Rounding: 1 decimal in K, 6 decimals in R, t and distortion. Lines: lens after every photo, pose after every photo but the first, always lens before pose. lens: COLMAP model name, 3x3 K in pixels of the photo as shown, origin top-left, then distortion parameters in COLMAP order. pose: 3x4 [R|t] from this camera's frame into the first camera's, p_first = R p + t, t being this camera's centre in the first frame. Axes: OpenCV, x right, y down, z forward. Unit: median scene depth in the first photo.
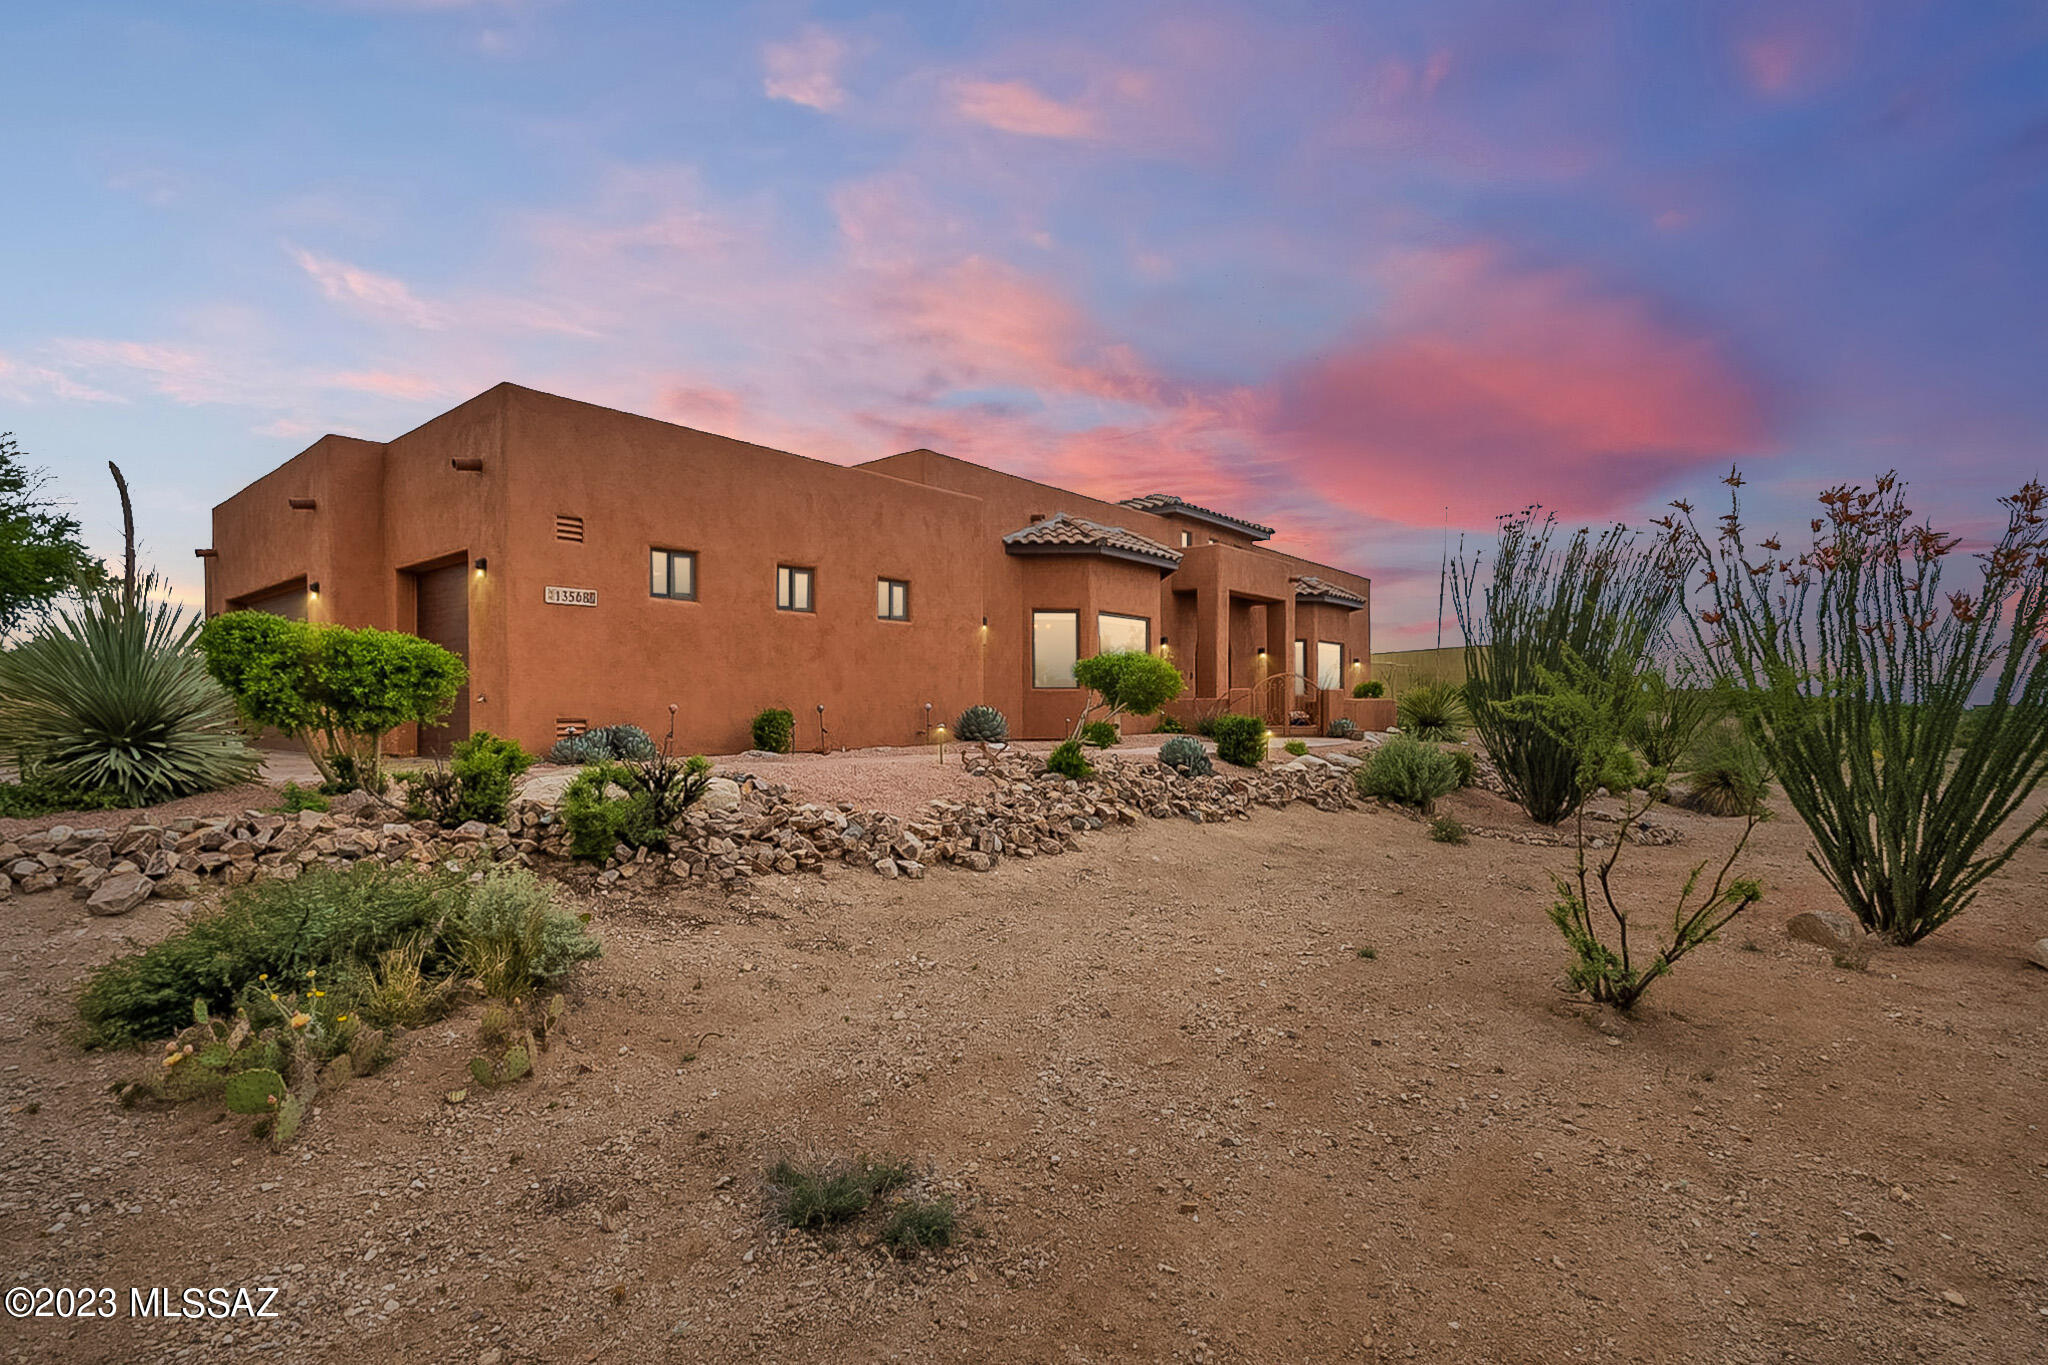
lens RADIAL K [[949.1, 0, 1027.0], [0, 949.1, 693.2], [0, 0, 1]] dist [-0.003376, 0.000267]
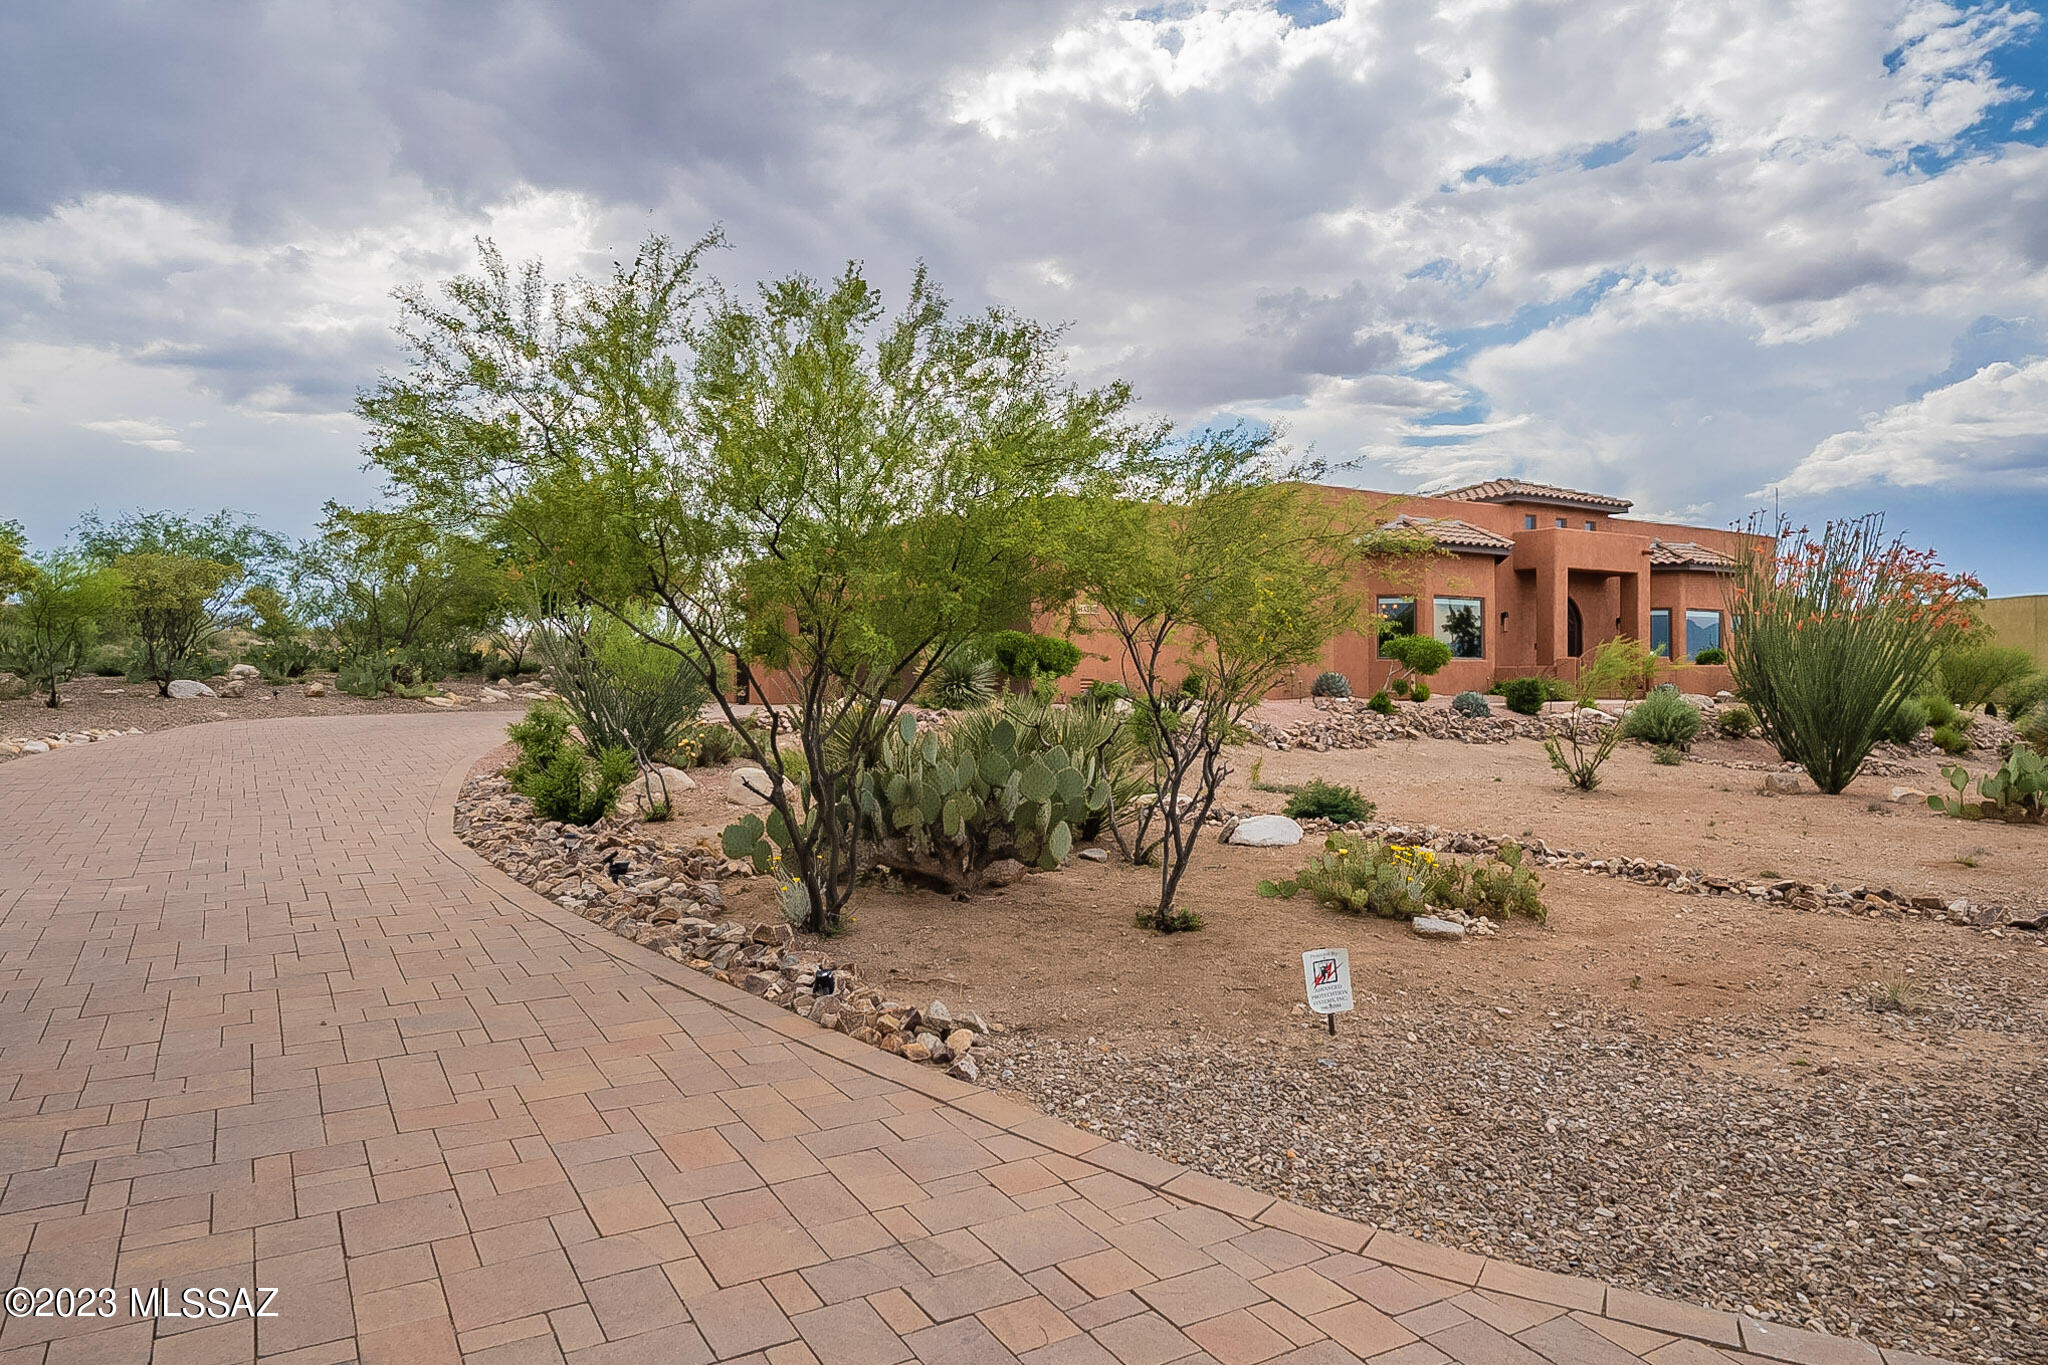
lens RADIAL K [[1285.3, 0, 1027.6], [0, 1285.3, 687.4], [0, 0, 1]] dist [-0.004234, -0.000423]
pose [[0.953168, -0.001921, -0.302436, 0.103477], [0.006898, 0.999858, 0.015391, 0.004546], [0.302363, -0.016756, 0.953045, -0.992045]]
